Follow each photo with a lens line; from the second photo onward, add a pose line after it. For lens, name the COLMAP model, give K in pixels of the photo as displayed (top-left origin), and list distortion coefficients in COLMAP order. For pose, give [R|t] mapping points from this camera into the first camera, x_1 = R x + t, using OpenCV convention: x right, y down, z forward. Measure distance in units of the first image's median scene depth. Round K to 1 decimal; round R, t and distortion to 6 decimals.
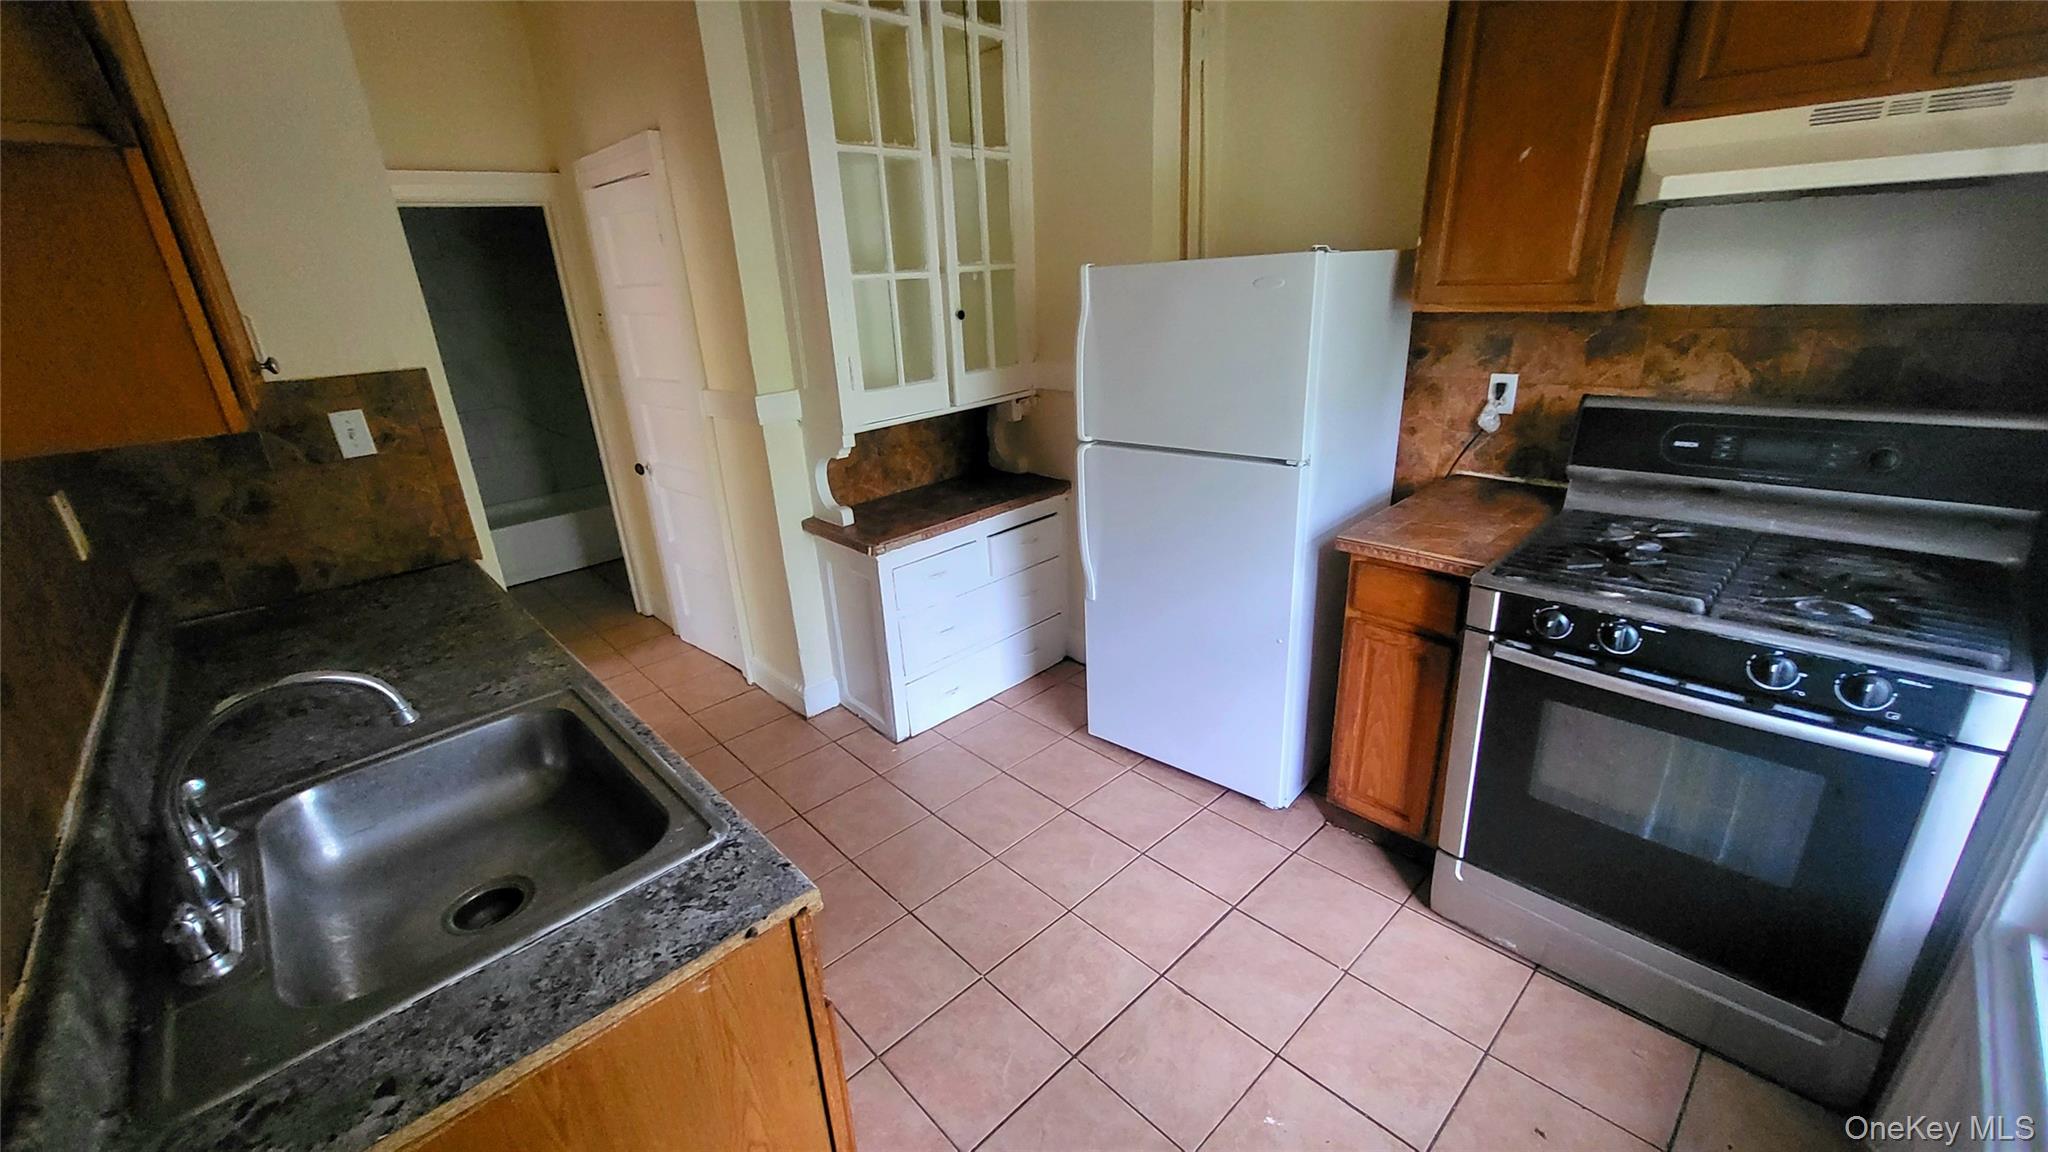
lens RADIAL K [[810.7, 0, 1018.1], [0, 810.7, 577.0], [0, 0, 1]] dist [0.008677, -0.000043]
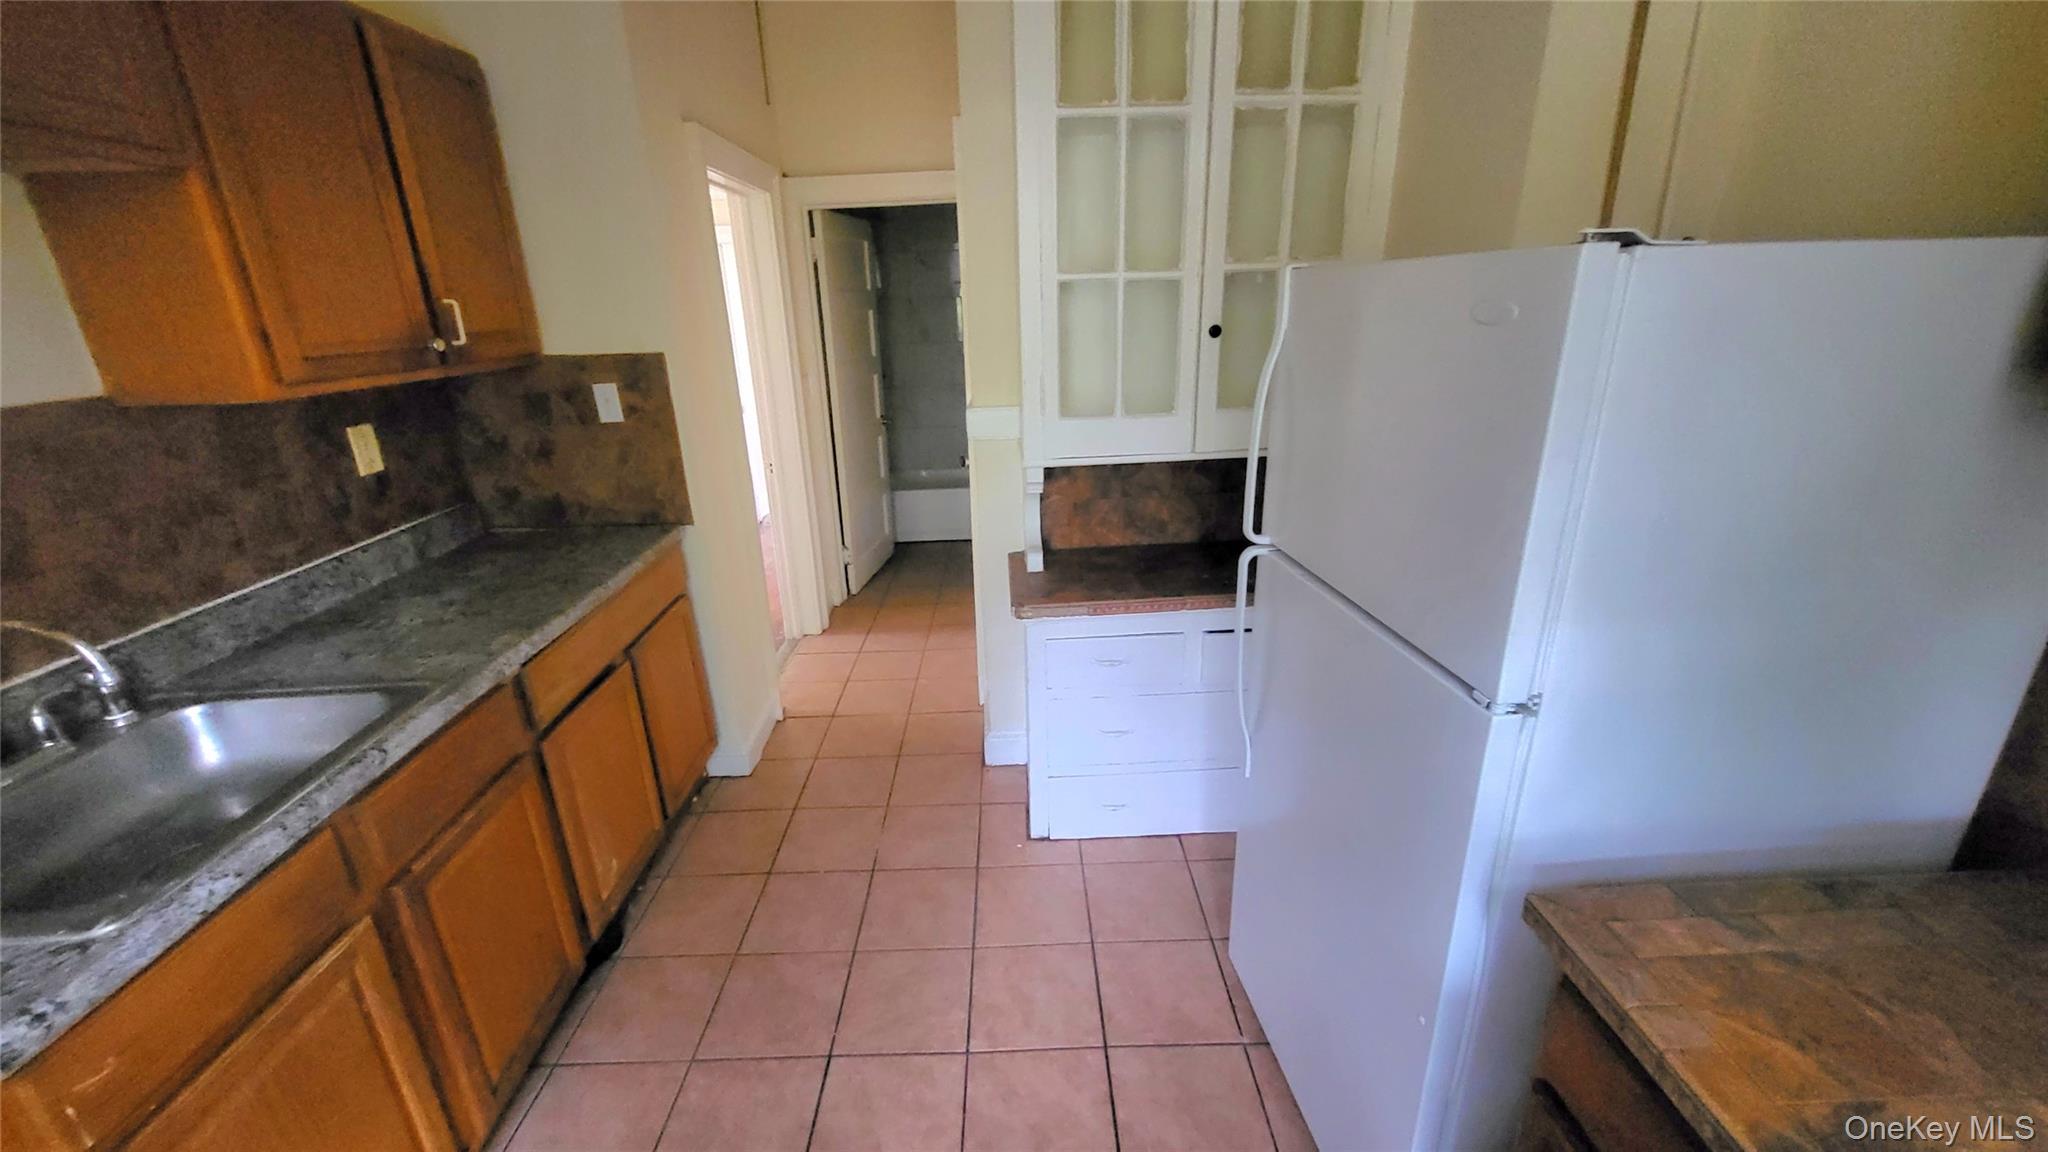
lens RADIAL K [[810.7, 0, 1019.0], [0, 810.7, 576.2], [0, 0, 1]] dist [0.008677, -0.000043]
pose [[0.738780, 0.251492, -0.625265, 0.360332], [-0.243740, 0.964670, 0.100016, -0.165323], [0.628328, 0.078512, 0.773977, 0.403879]]
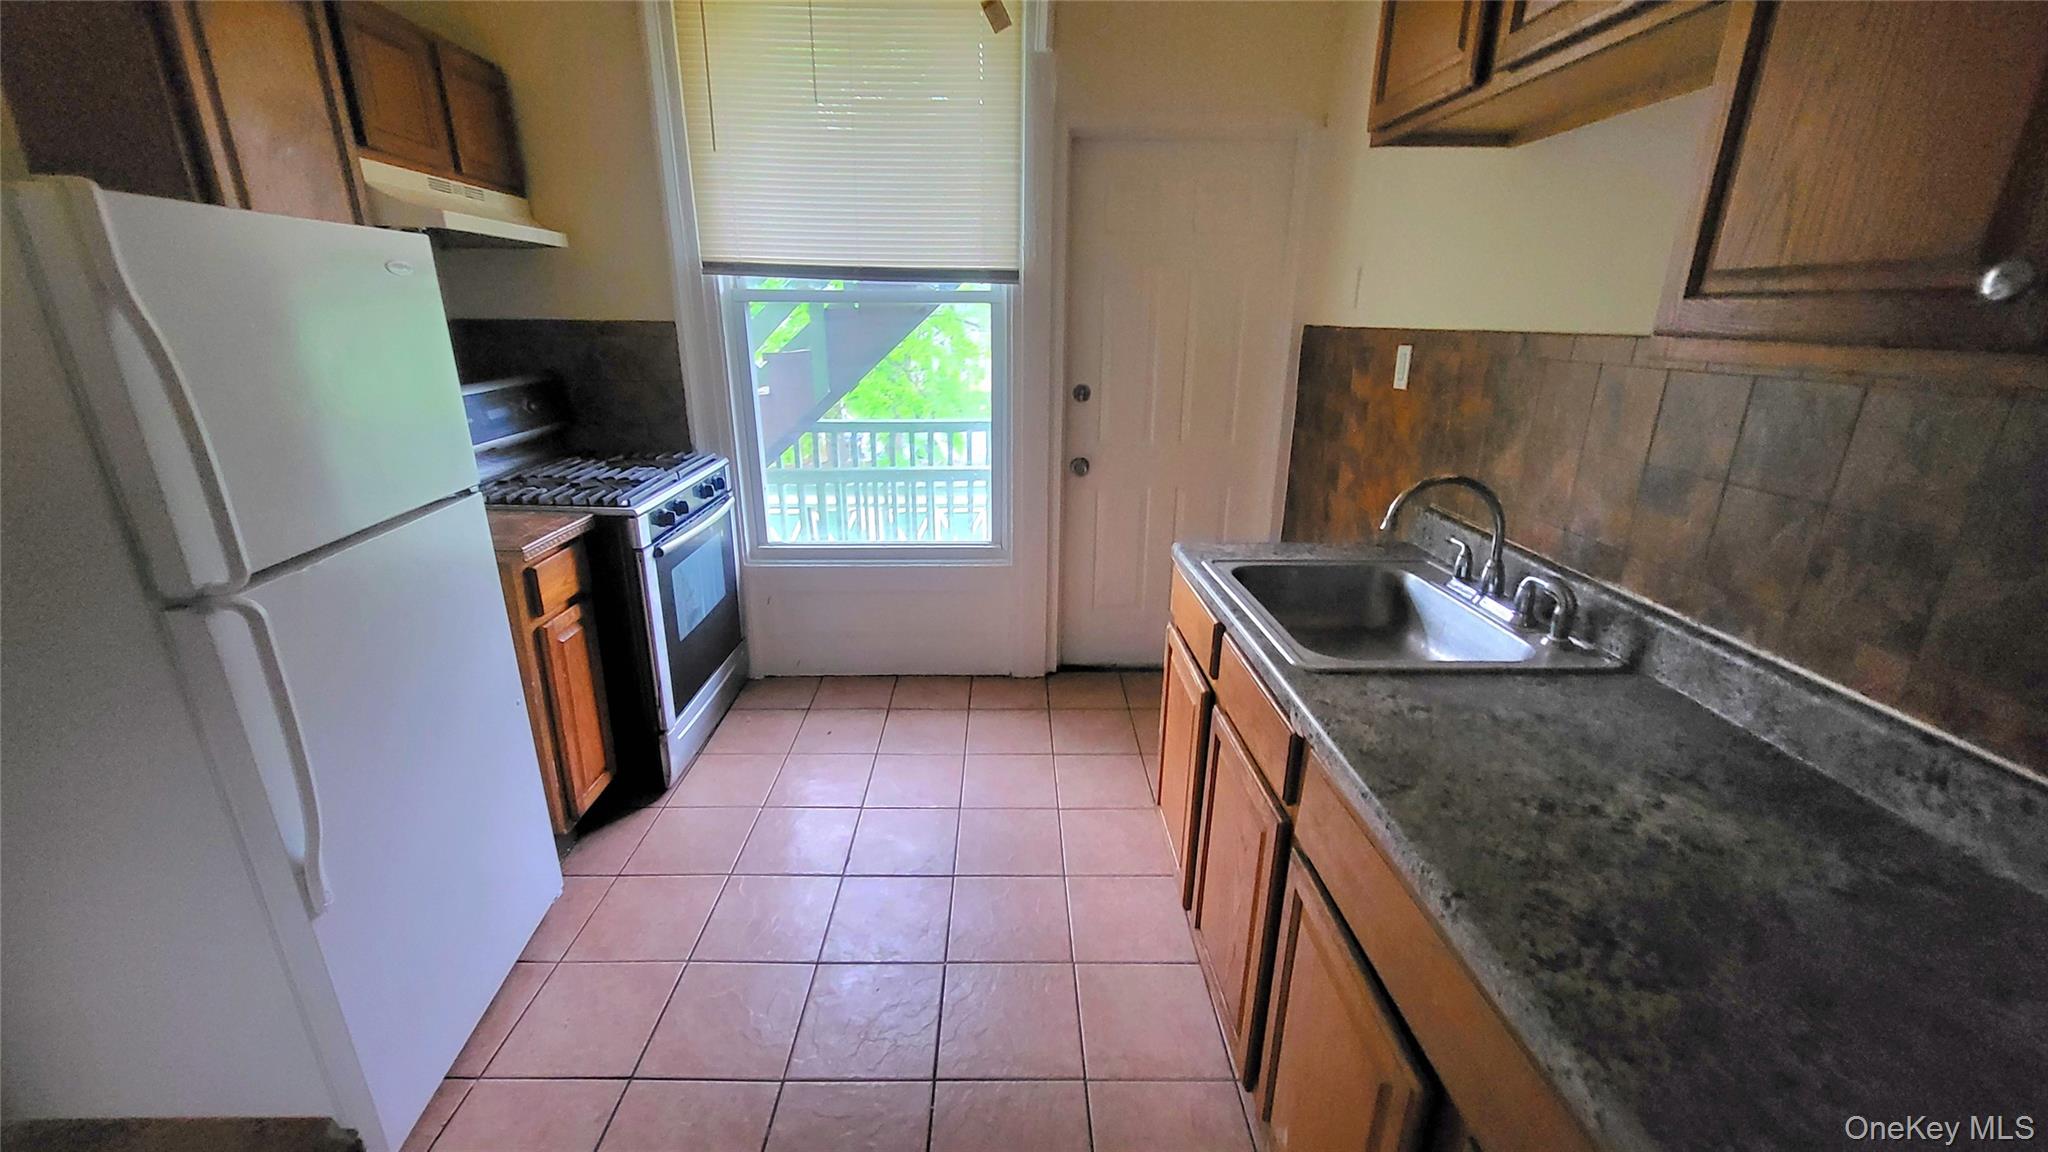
lens RADIAL K [[810.7, 0, 1029.7], [0, 810.7, 567.2], [0, 0, 1]] dist [0.008677, -0.000043]
pose [[-0.749923, -0.161594, 0.641485, -0.537810], [0.259026, 0.820549, 0.509514, -0.297064], [-0.608705, 0.548258, -0.573491, 1.005476]]
